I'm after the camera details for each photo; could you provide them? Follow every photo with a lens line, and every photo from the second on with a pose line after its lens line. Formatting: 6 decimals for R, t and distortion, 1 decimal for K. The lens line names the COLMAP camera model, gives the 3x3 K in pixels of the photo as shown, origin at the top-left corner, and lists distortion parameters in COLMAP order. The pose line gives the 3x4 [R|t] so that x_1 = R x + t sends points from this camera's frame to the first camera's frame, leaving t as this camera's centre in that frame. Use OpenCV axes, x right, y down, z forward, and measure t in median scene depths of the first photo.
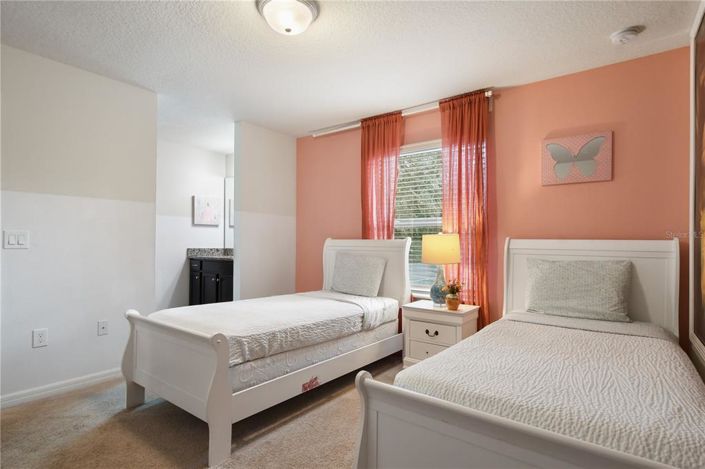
lens RADIAL K [[368.2, 0, 353.6], [0, 368.2, 242.7], [0, 0, 1]] dist [0.002767, 0.000154]
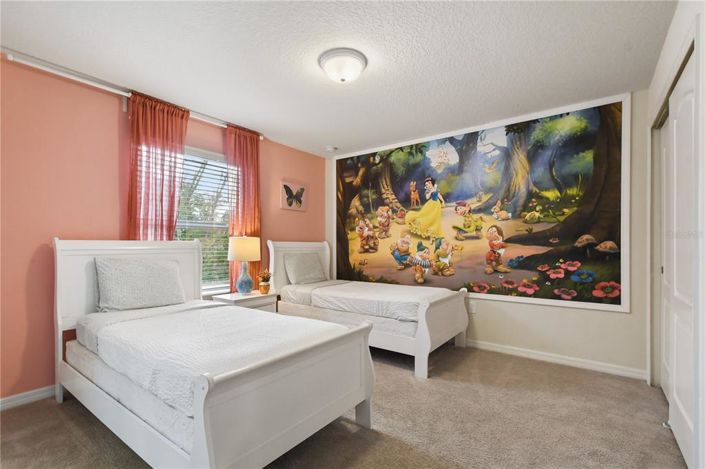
lens RADIAL K [[316.8, 0, 355.6], [0, 316.8, 242.7], [0, 0, 1]] dist [0.025736, -0.016886]
pose [[-0.023325, -0.004965, 0.999716, -0.705536], [-0.003128, 0.999983, 0.004893, -0.008852], [-0.999723, -0.003013, -0.023340, 0.545419]]
